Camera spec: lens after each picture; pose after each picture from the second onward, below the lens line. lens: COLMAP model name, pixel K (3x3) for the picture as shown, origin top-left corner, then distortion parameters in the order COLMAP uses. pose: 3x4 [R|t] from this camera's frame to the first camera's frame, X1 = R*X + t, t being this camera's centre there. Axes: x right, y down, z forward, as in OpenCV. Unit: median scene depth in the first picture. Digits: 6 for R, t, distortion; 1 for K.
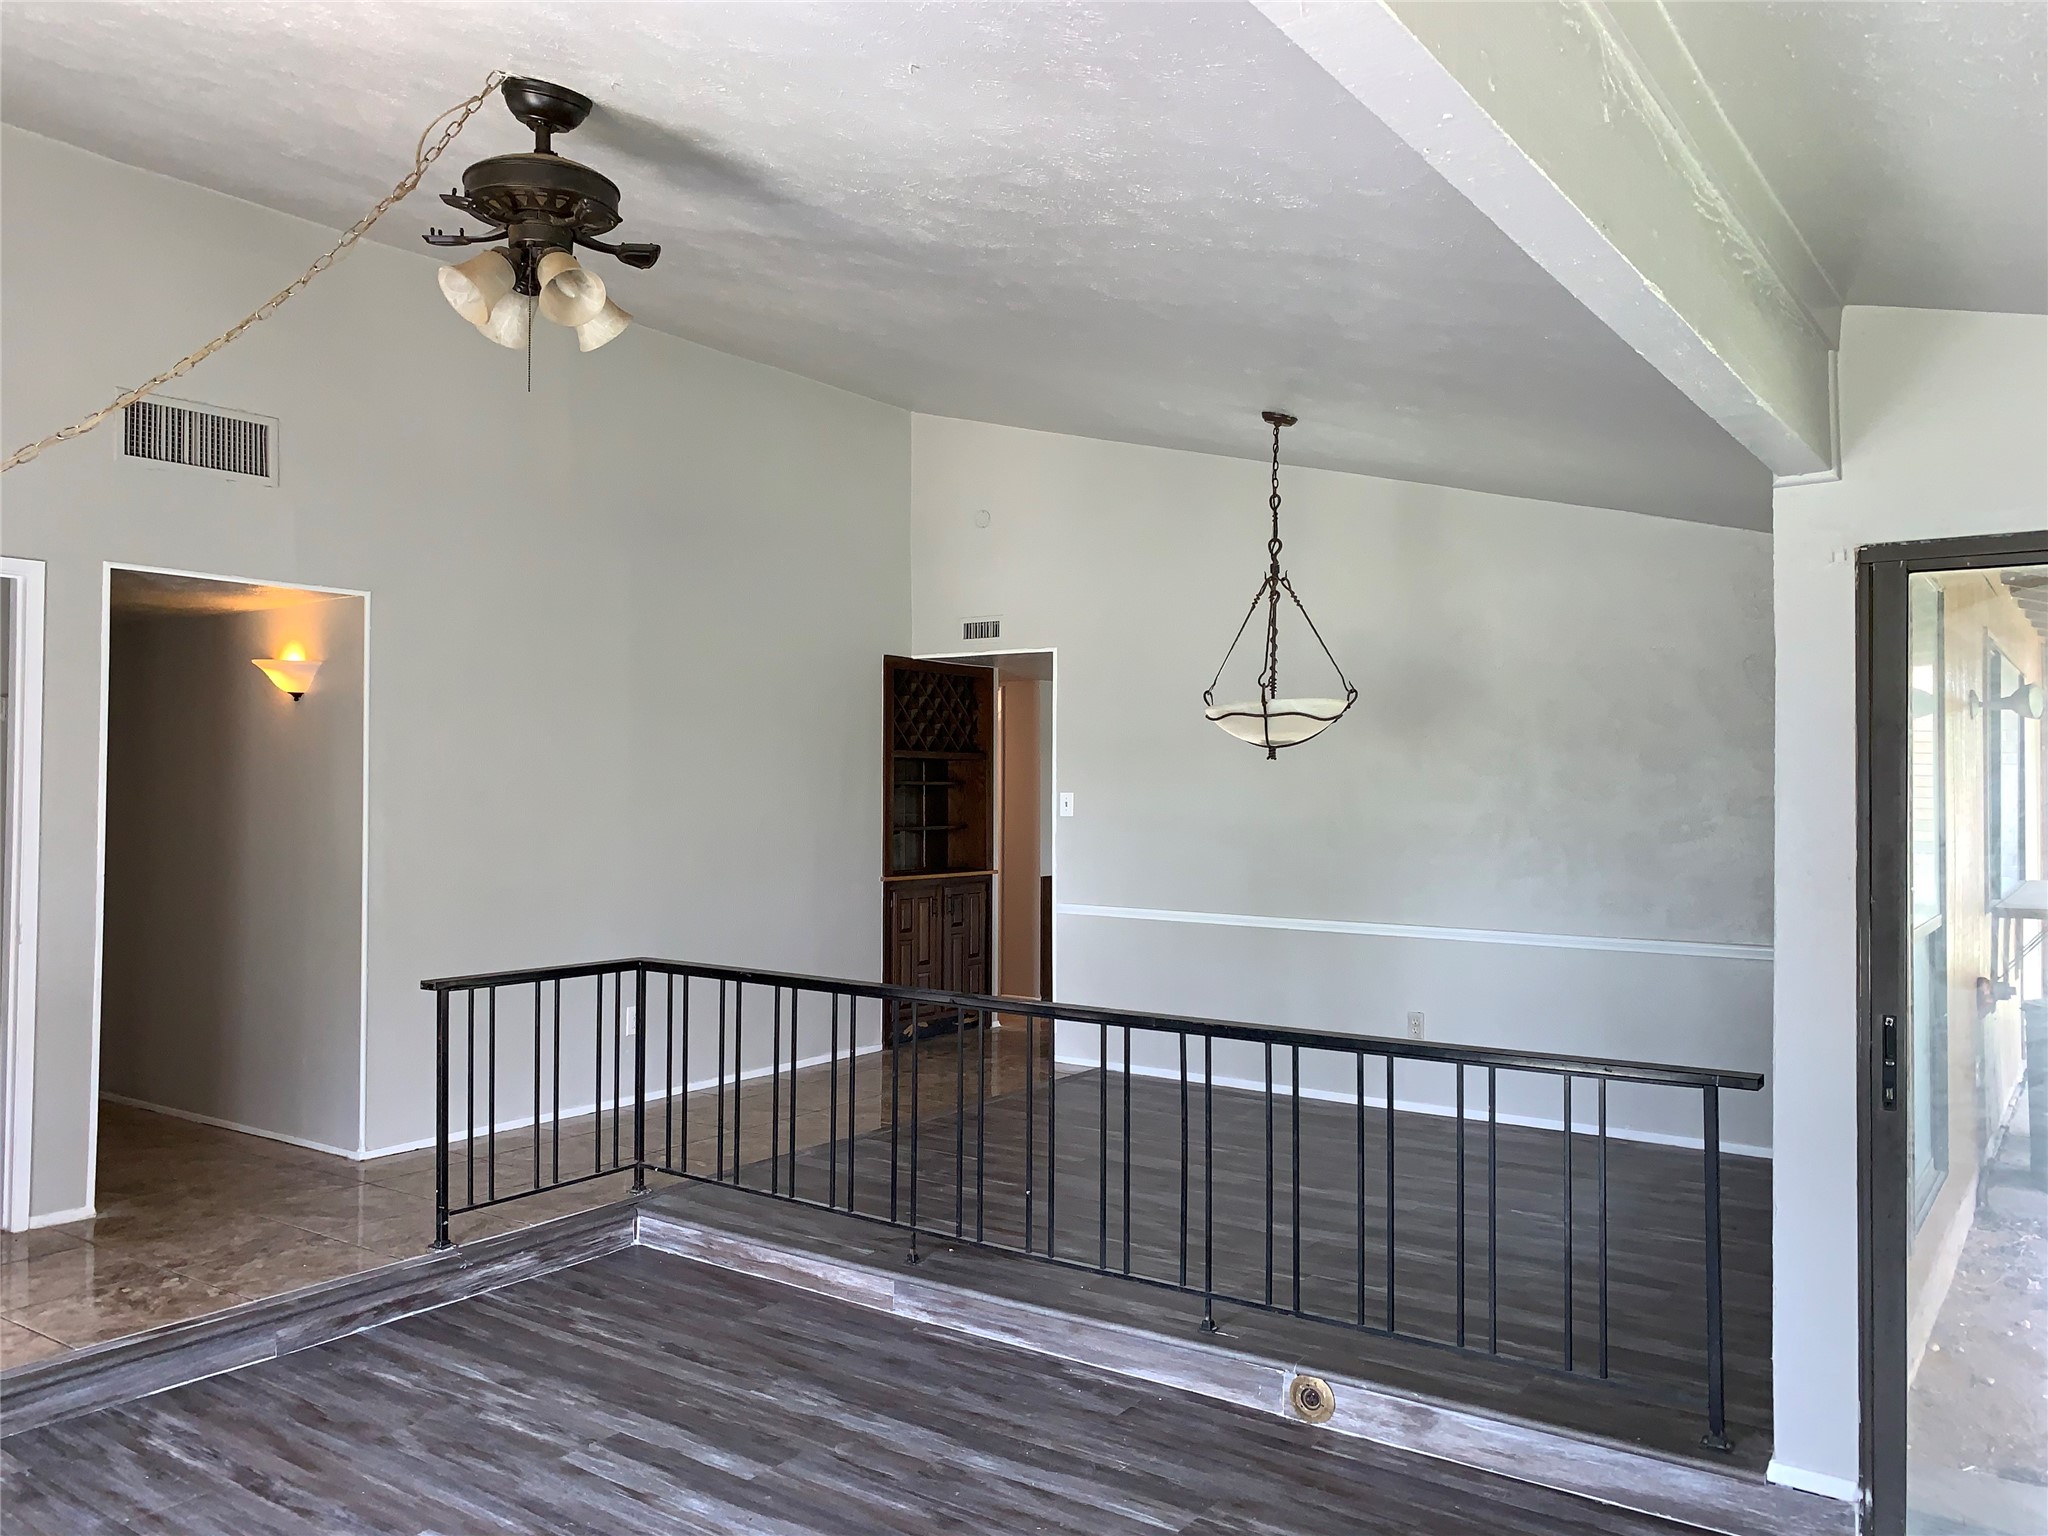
lens RADIAL K [[1552.0, 0, 1019.5], [0, 1552.0, 764.1], [0, 0, 1]] dist [0.045172, -0.030295]
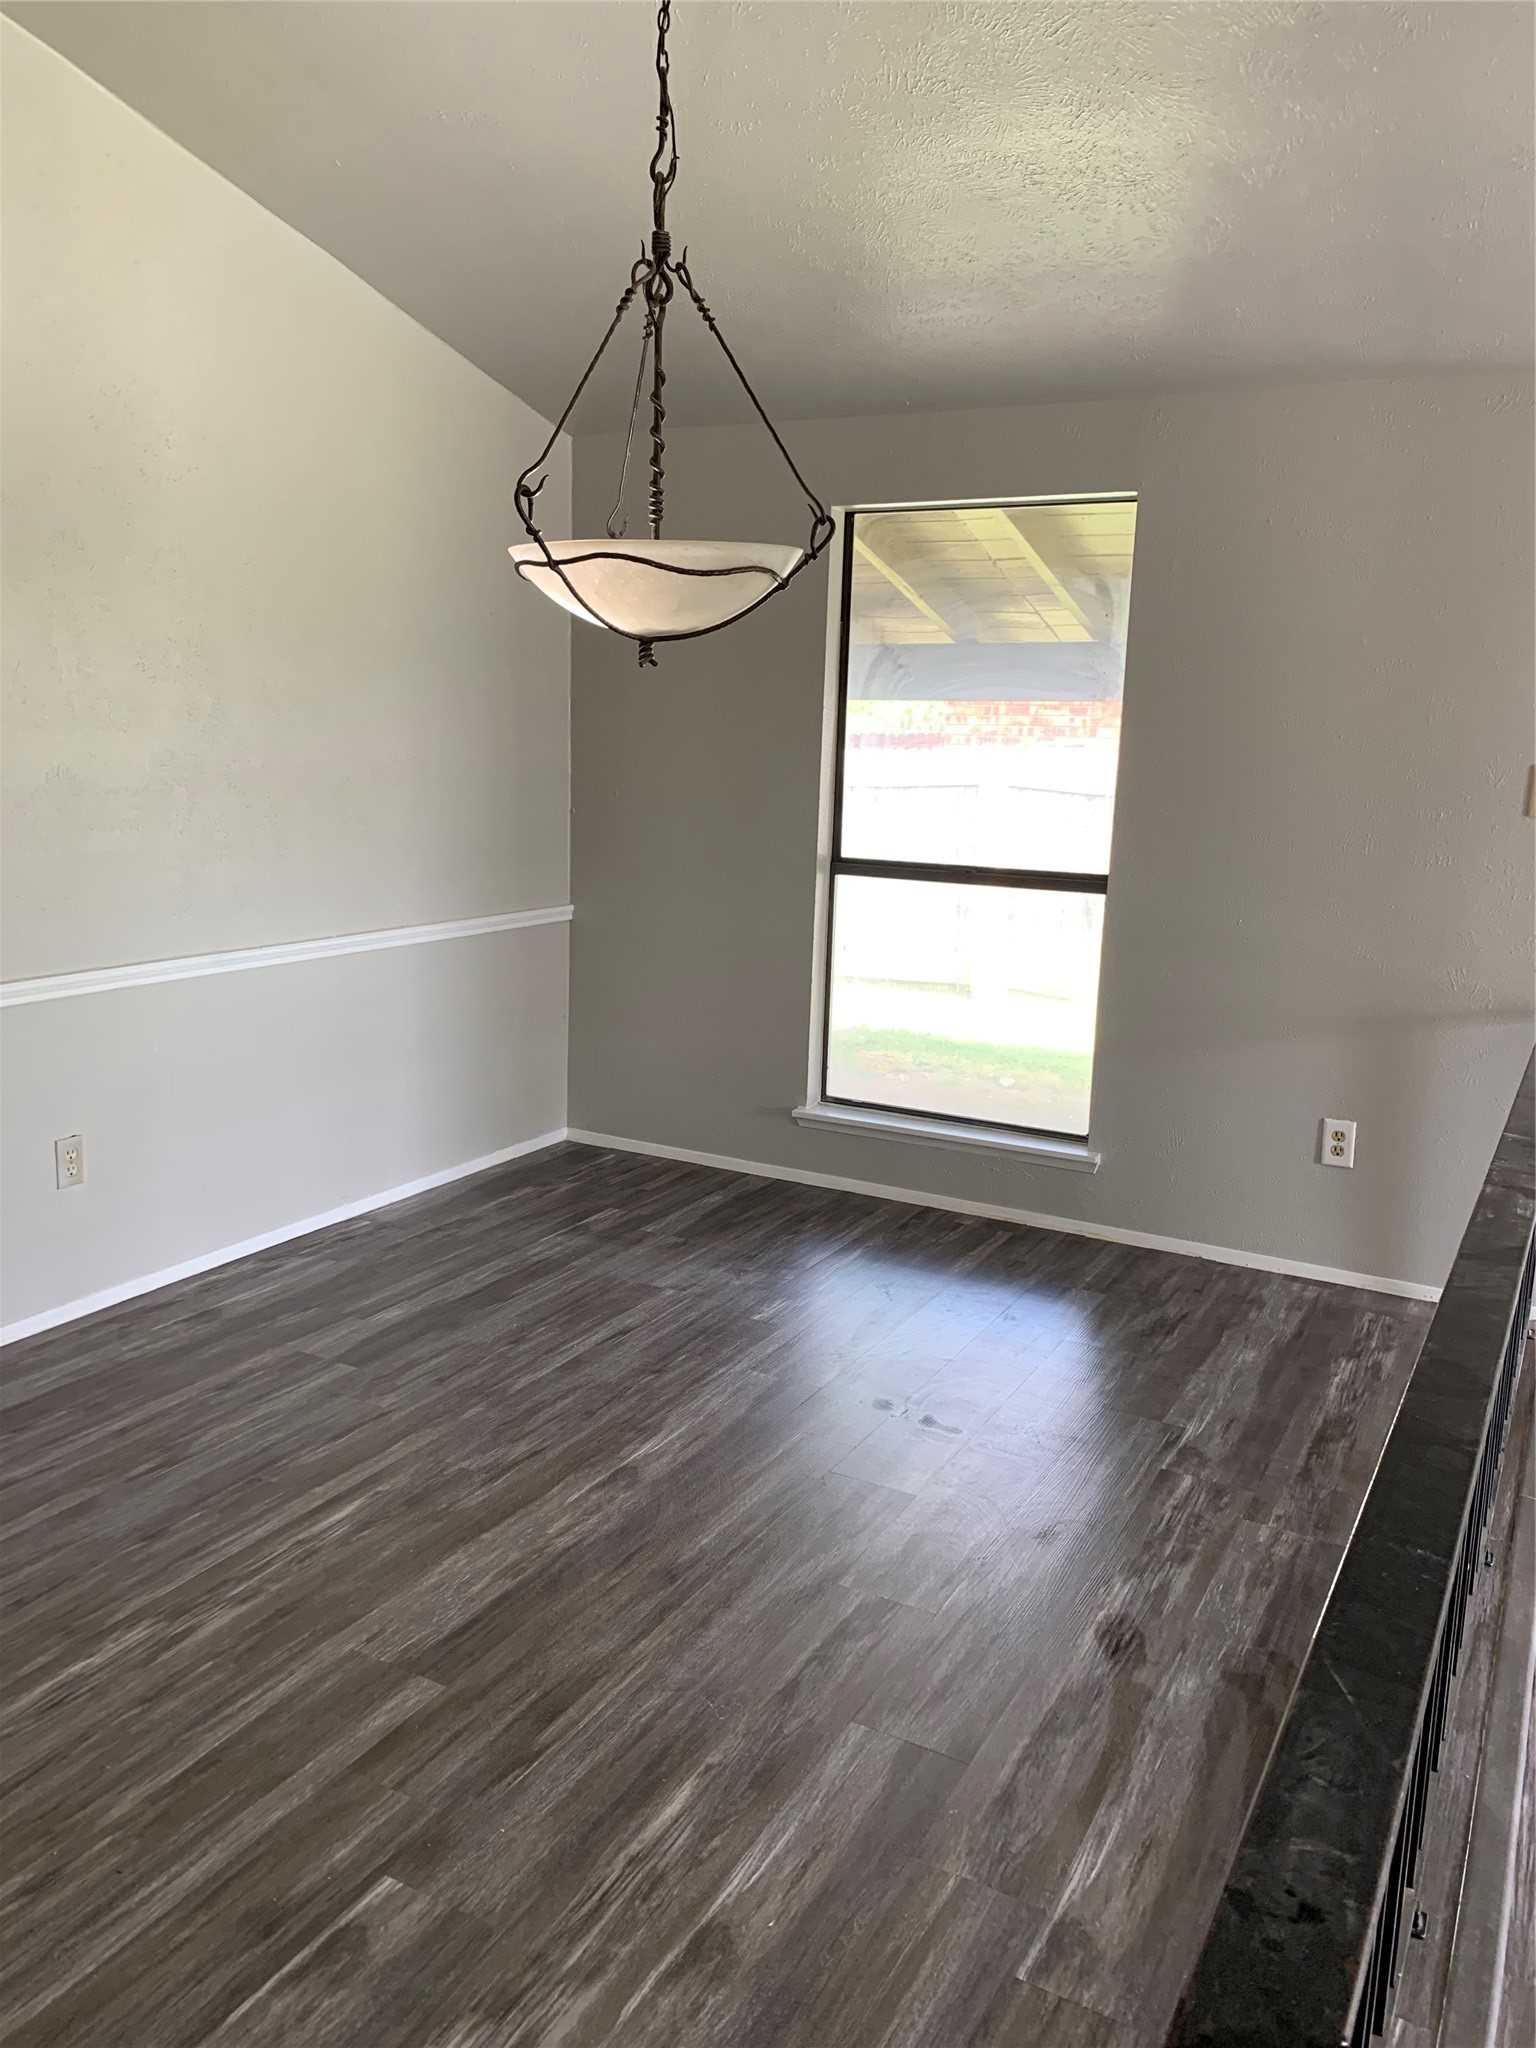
lens RADIAL K [[1552.0, 0, 776.8], [0, 1552.0, 1013.5], [0, 0, 1]] dist [0.045172, -0.030295]
pose [[-0.134481, -0.188857, 0.972753, -0.375042], [-0.049665, 0.981721, 0.183732, 0.014186], [-0.989671, -0.023603, -0.141402, 1.131135]]
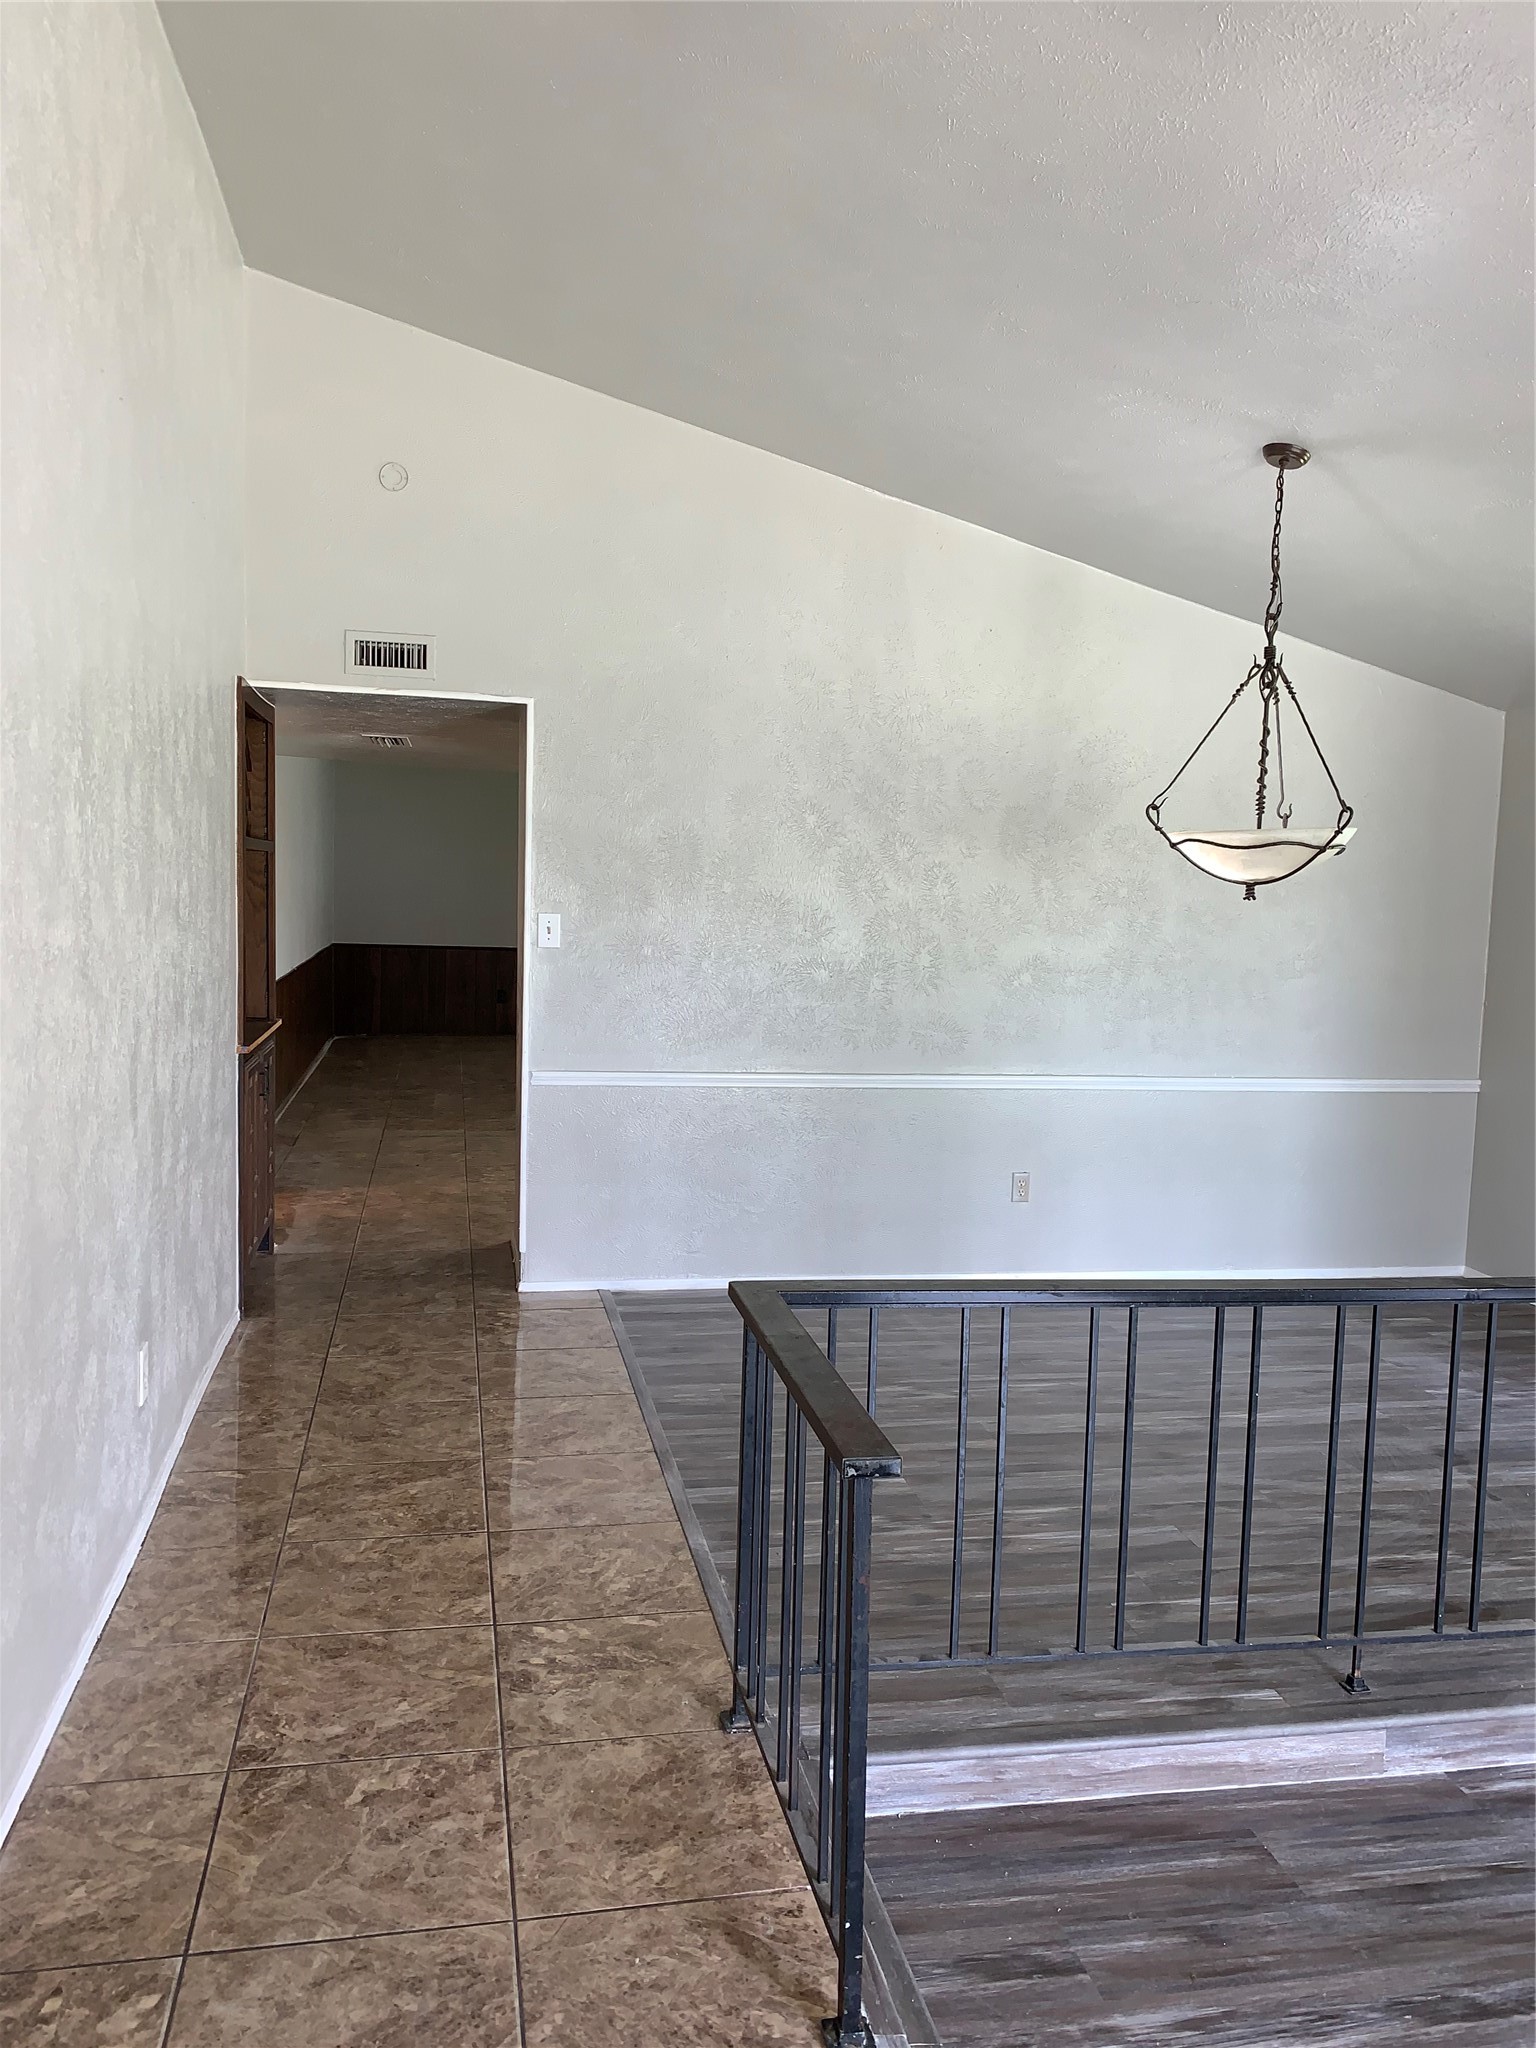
lens RADIAL K [[1552.0, 0, 768.6], [0, 1552.0, 1033.3], [0, 0, 1]] dist [0.045172, -0.030295]
pose [[0.677392, -0.056105, 0.733479, -0.647507], [-0.040770, 0.992691, 0.113585, -0.017382], [-0.734491, -0.106845, 0.670154, 0.706615]]
